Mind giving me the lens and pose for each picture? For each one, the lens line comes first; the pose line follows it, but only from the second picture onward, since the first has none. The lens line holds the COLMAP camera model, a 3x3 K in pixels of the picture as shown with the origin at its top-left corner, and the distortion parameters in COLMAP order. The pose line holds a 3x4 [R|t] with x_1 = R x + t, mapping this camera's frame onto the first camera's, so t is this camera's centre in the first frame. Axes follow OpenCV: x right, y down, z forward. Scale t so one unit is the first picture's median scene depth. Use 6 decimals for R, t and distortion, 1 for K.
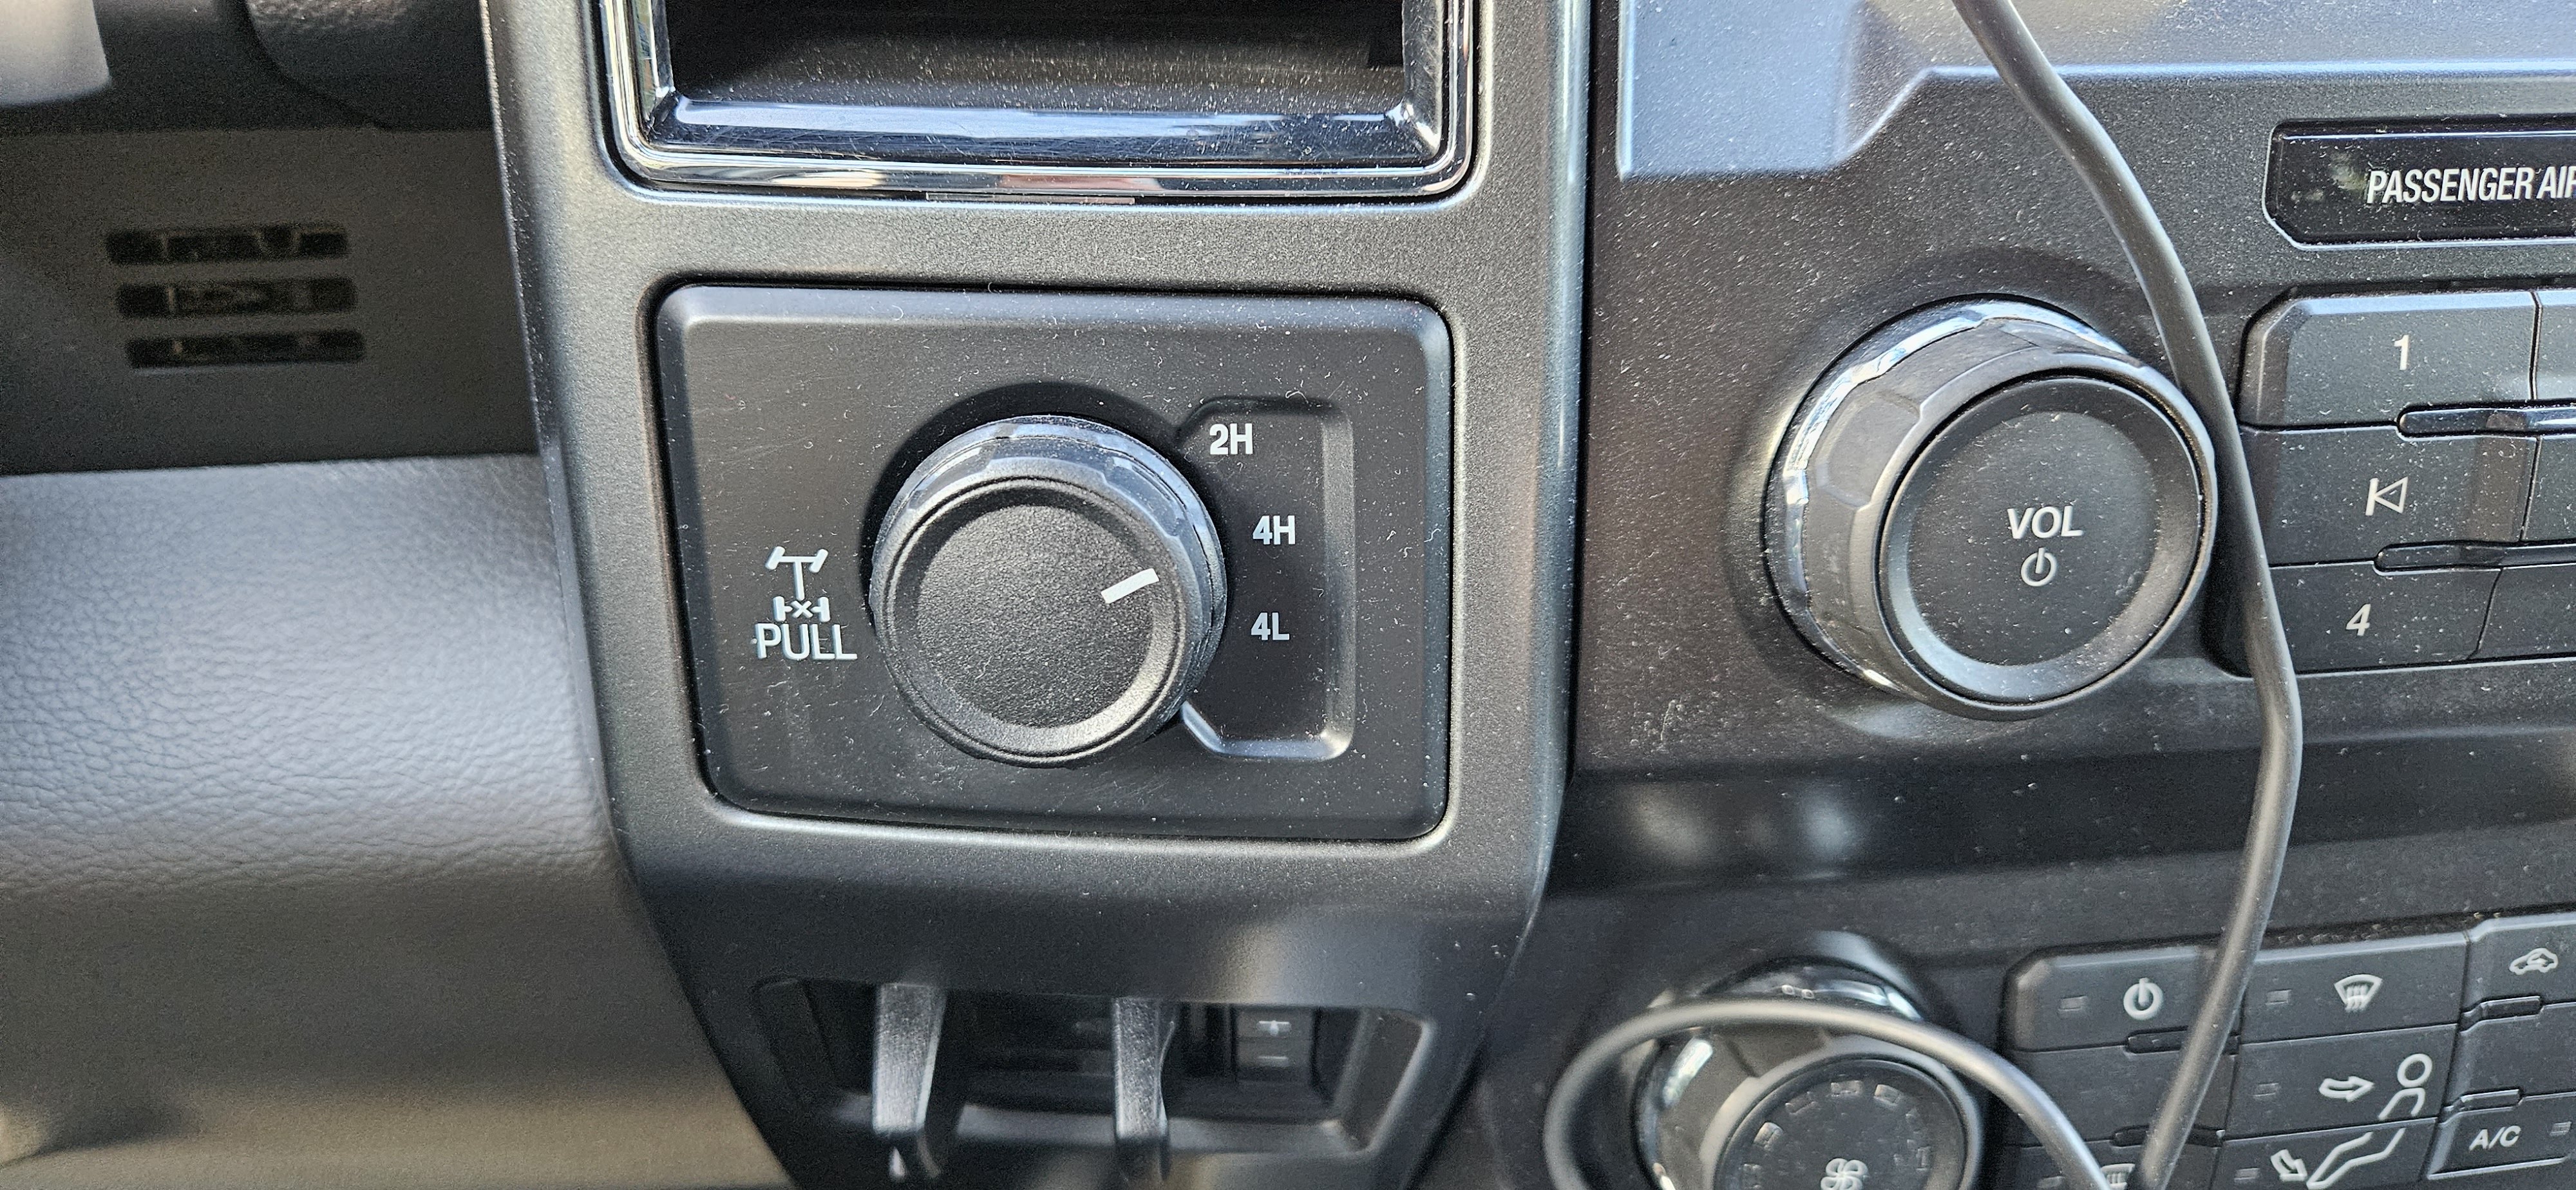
lens RADIAL K [[1731.6, 0, 1265.1], [0, 1731.6, 592.4], [0, 0, 1]] dist [0.045267, -0.056180]
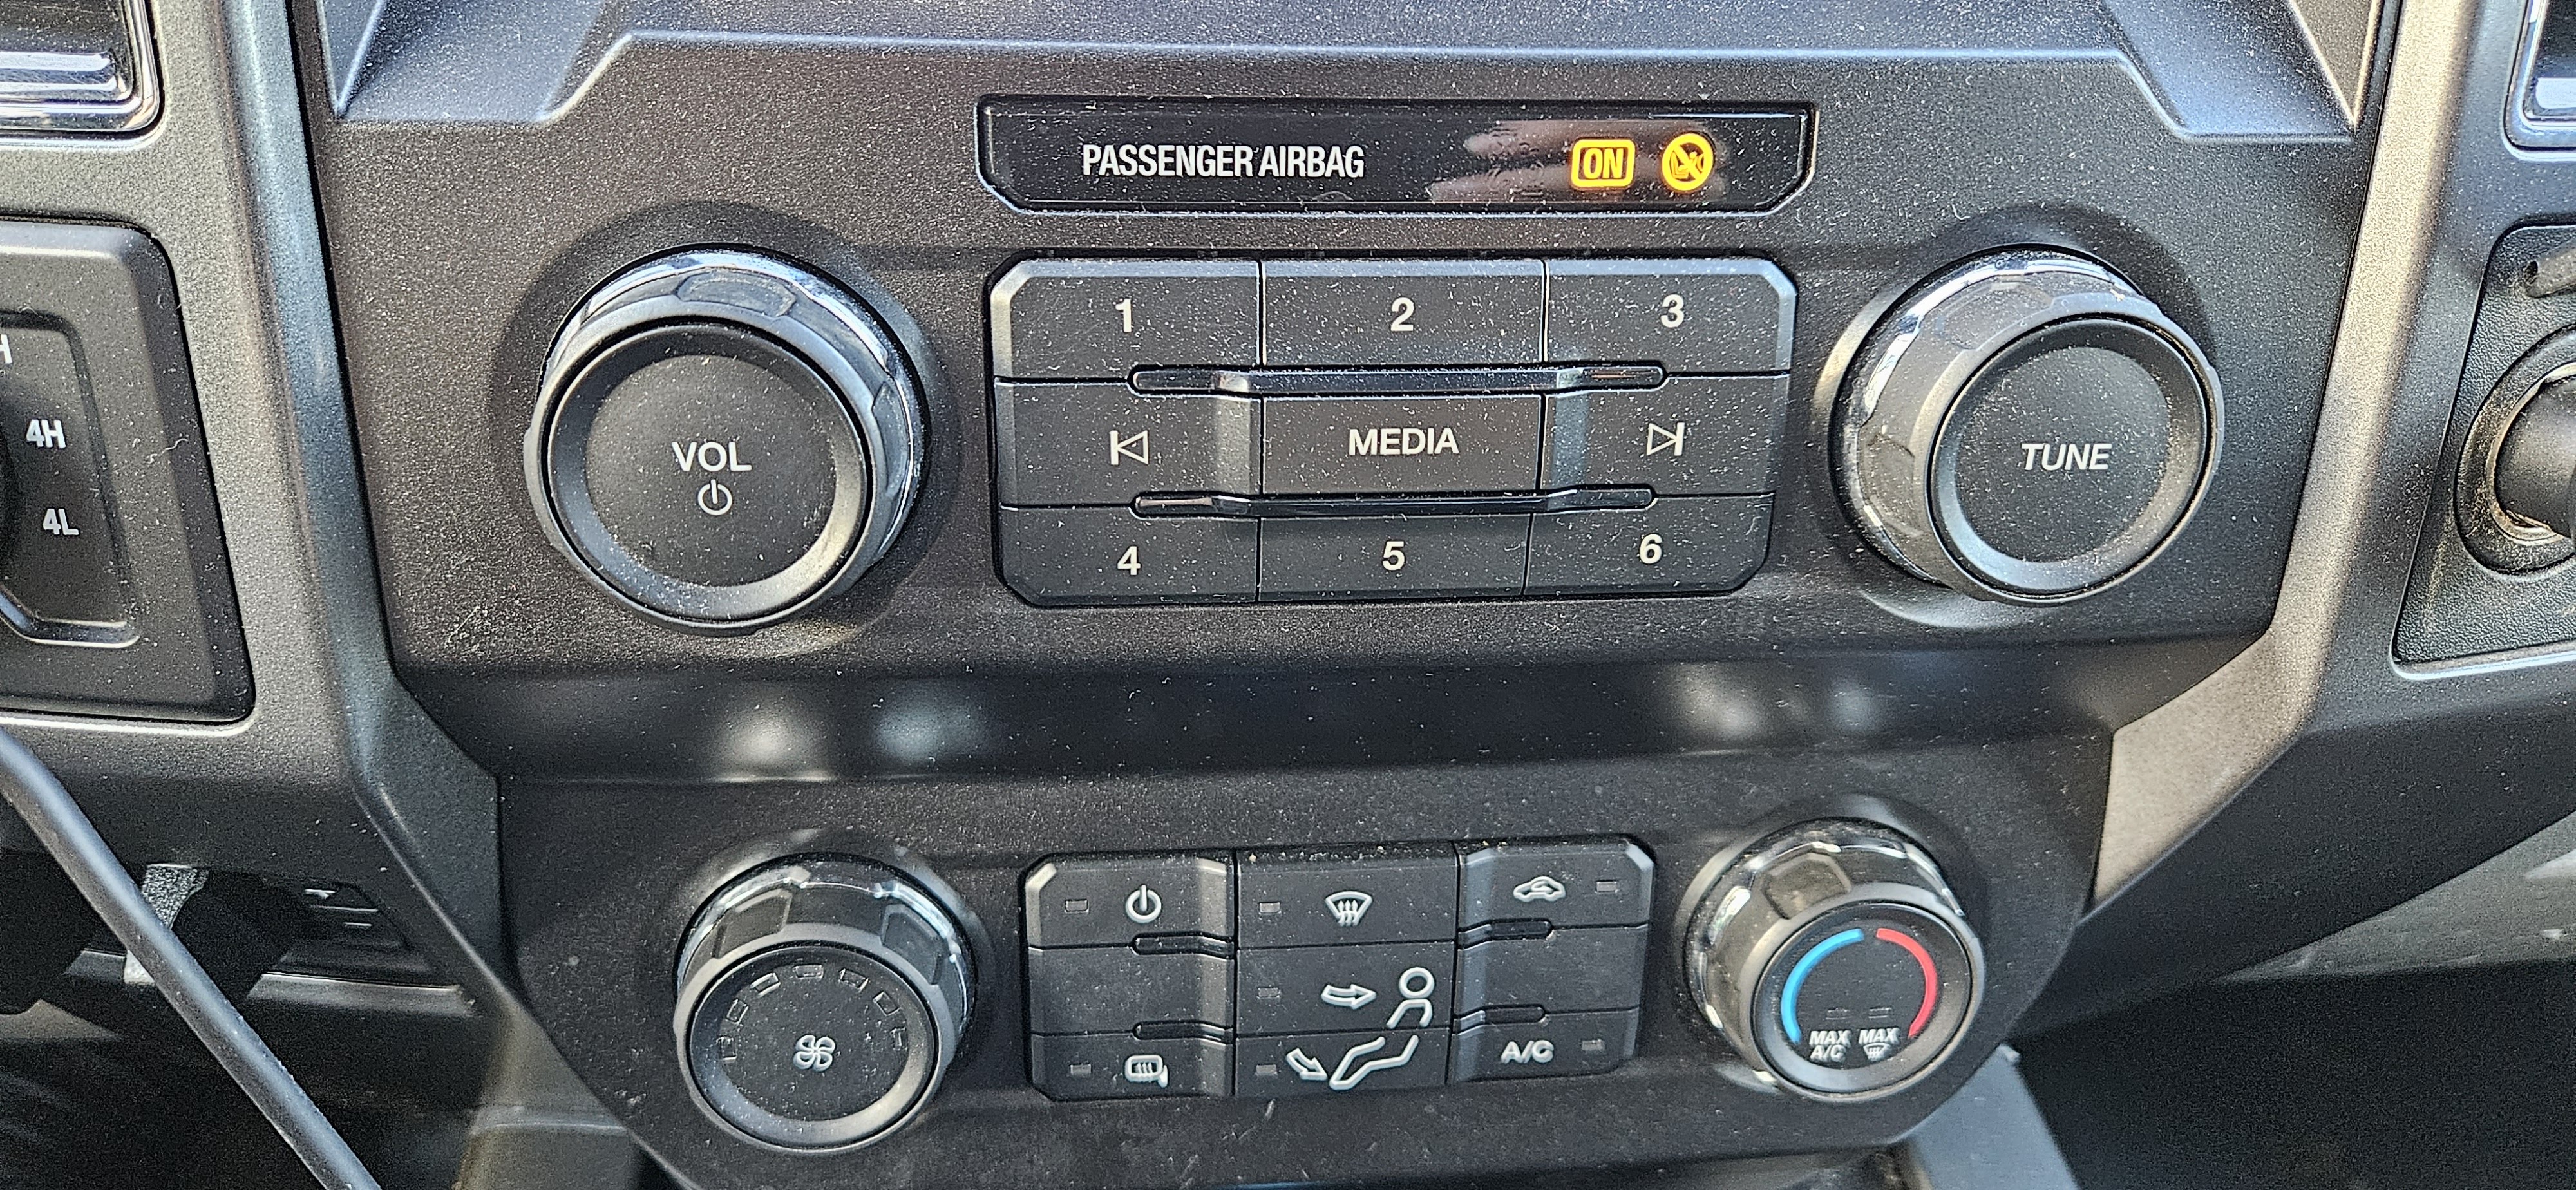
lens RADIAL K [[1731.6, 0, 1265.1], [0, 1731.6, 592.4], [0, 0, 1]] dist [0.045267, -0.056180]
pose [[0.998800, 0.044020, -0.021460, 0.770631], [-0.042877, 0.997772, 0.051106, -0.024293], [0.023662, -0.050125, 0.998463, -0.082669]]
